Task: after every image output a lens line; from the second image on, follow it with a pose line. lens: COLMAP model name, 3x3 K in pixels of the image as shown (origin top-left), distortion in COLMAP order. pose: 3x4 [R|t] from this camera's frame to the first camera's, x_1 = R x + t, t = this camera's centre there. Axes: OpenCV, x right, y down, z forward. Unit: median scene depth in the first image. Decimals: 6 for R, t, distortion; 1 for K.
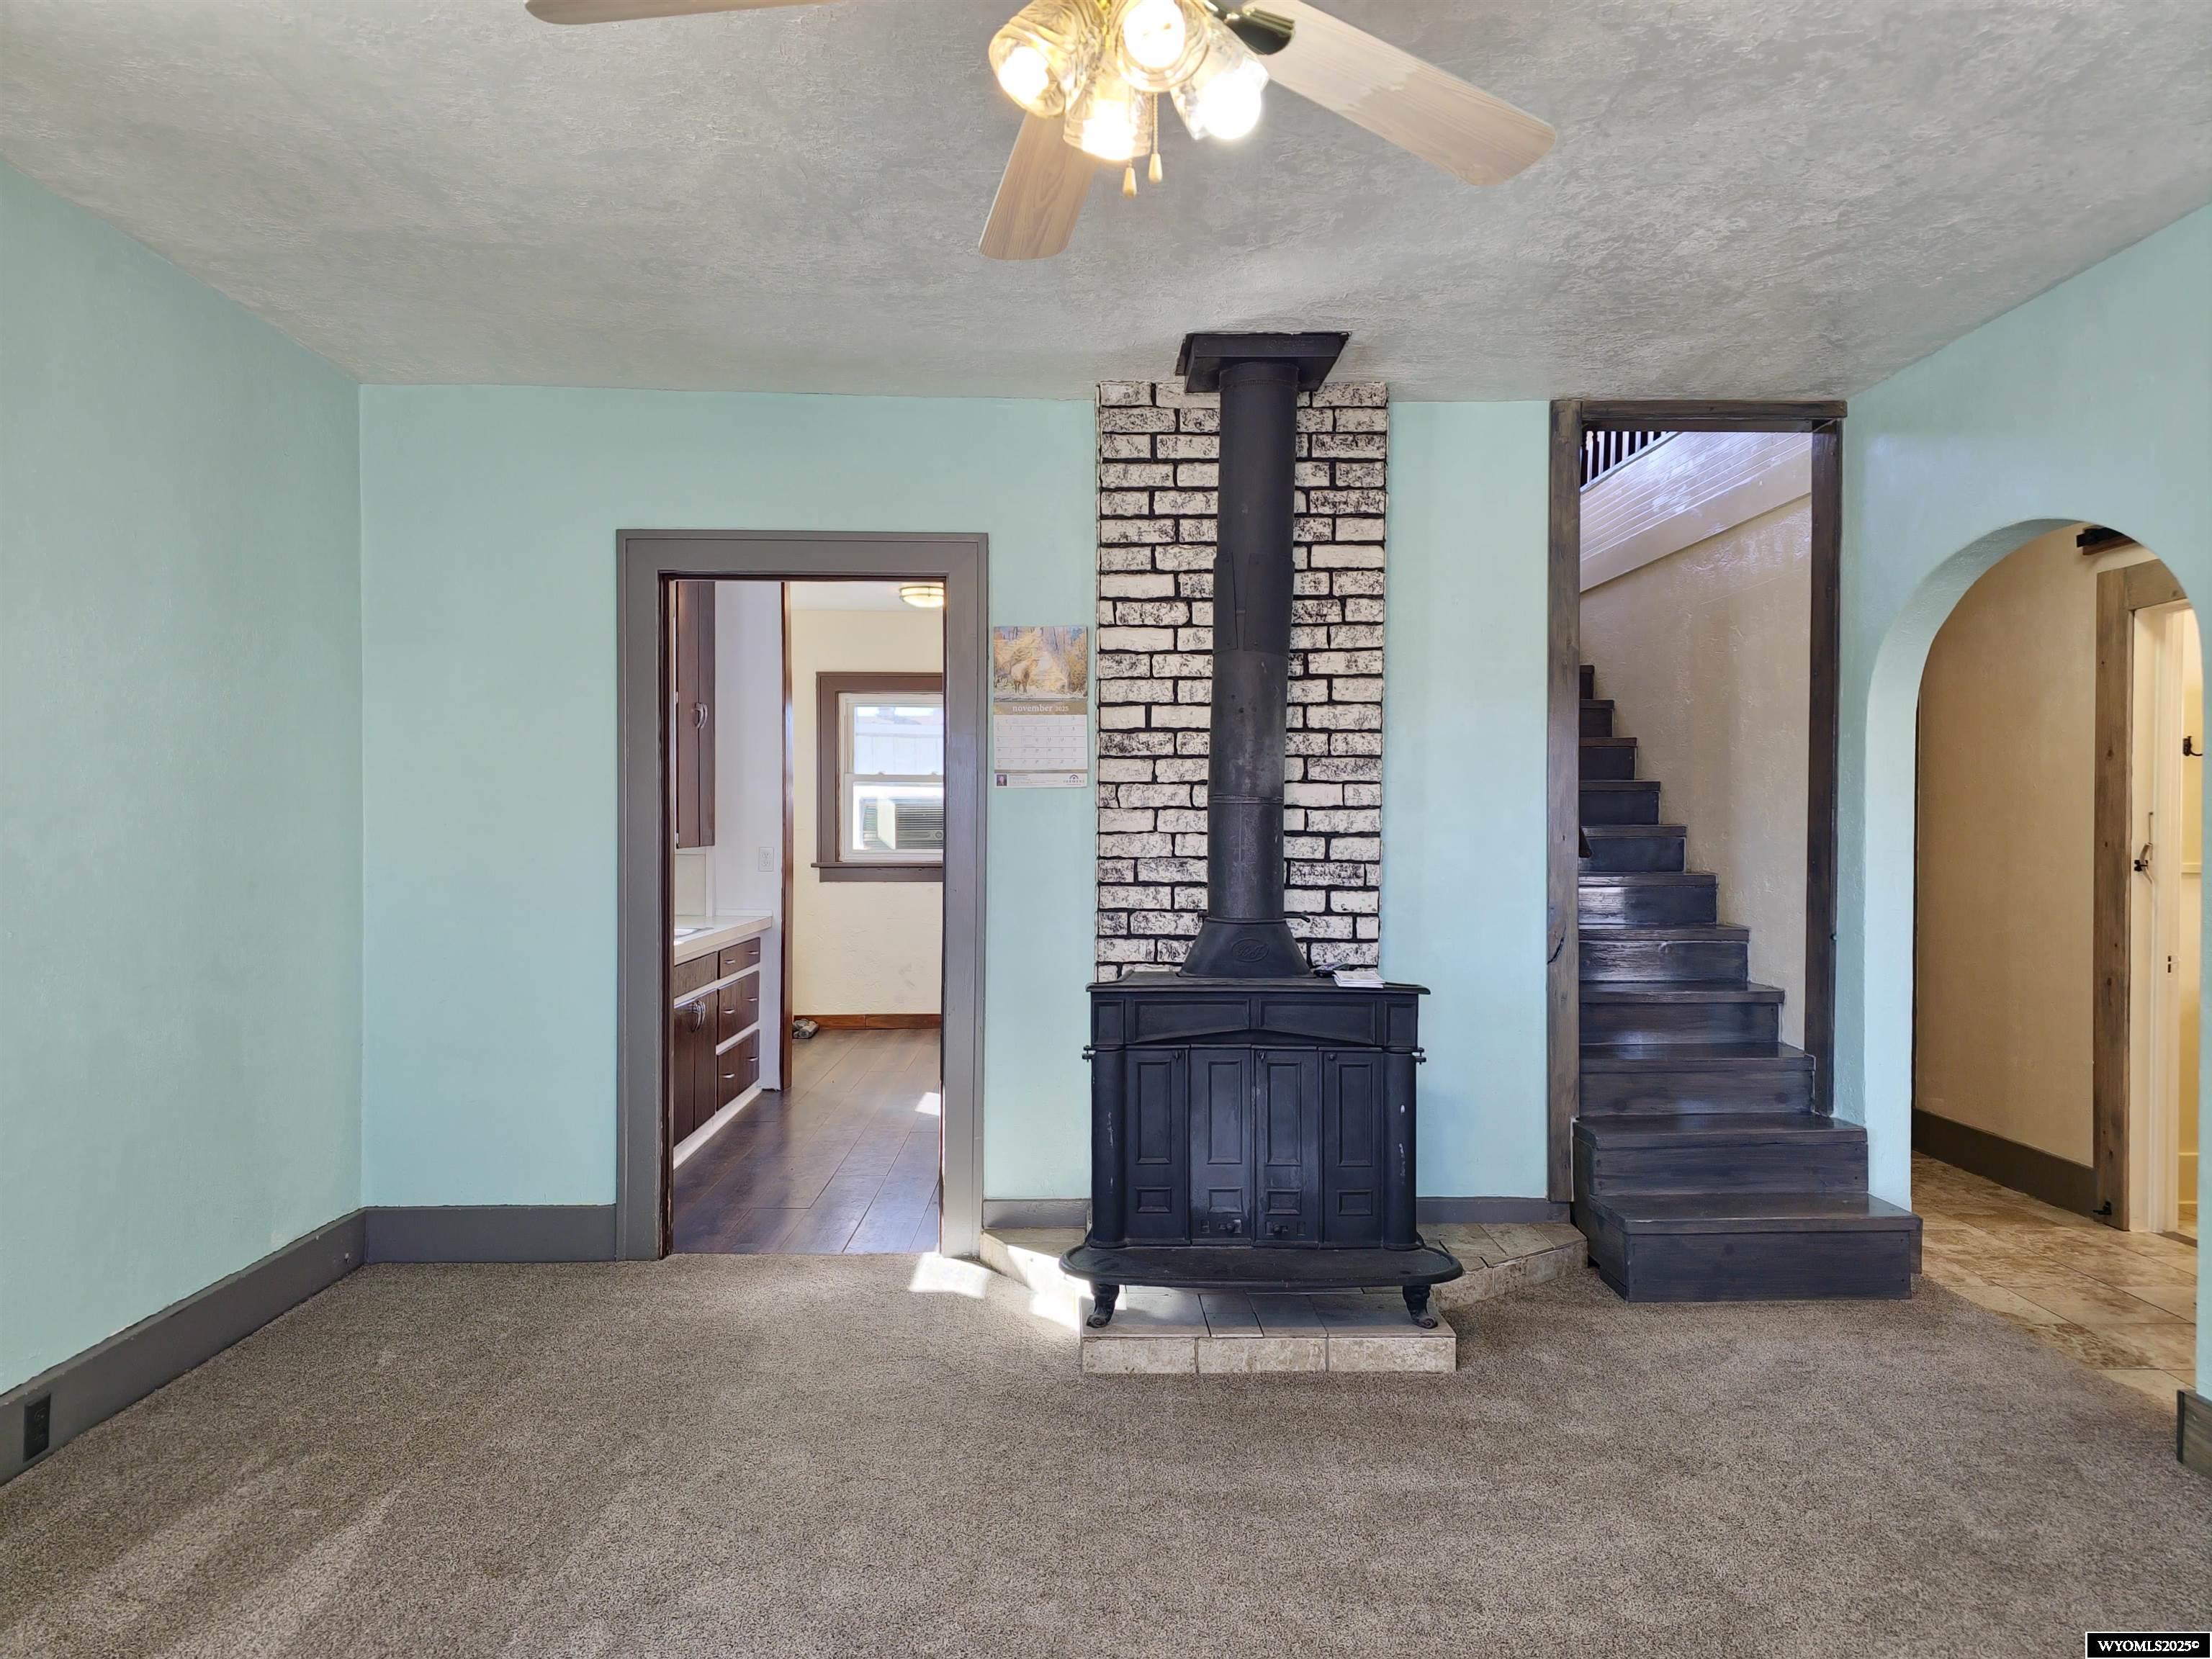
lens RADIAL K [[1492.7, 0, 1108.9], [0, 1492.7, 827.5], [0, 0, 1]] dist [0.040238, -0.026069]
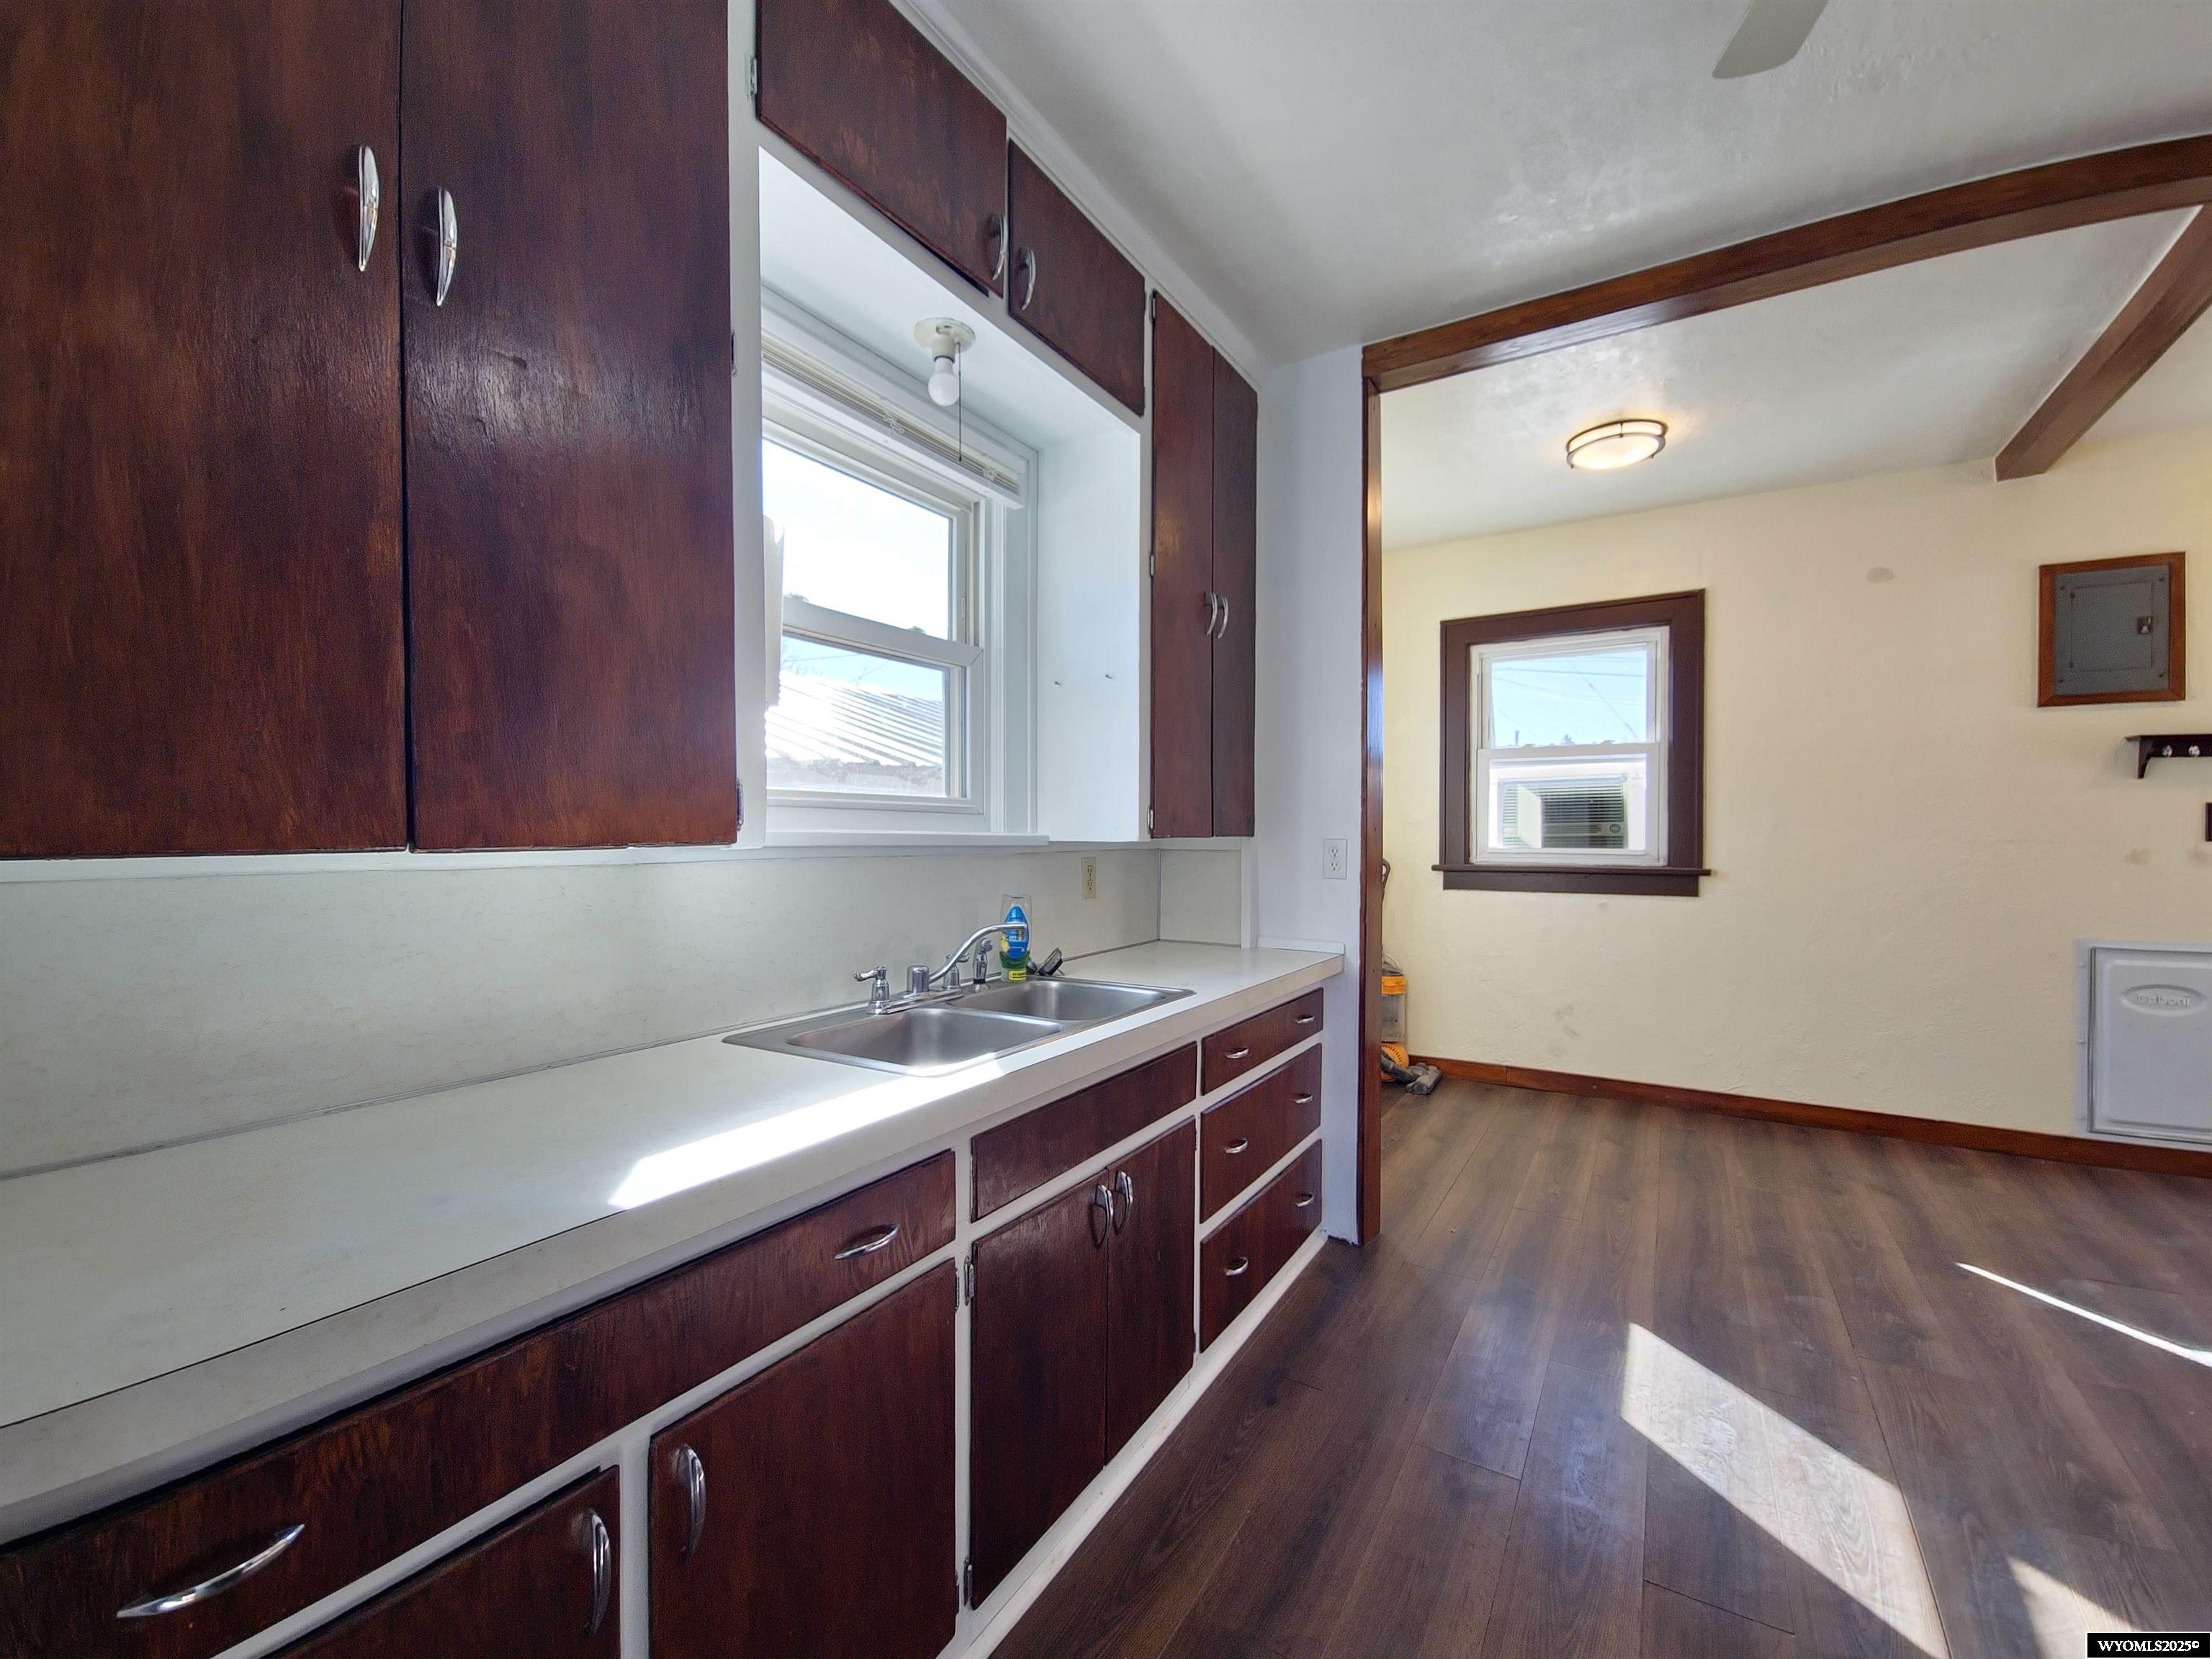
lens RADIAL K [[903.2, 0, 1113.2], [0, 903.2, 834.0], [0, 0, 1]] dist [-0.004114, -0.001580]
pose [[0.844592, 0.001268, -0.535409, -0.089650], [-0.003548, 0.999988, -0.003228, 0.010493], [0.535398, 0.004626, 0.844587, 0.526657]]
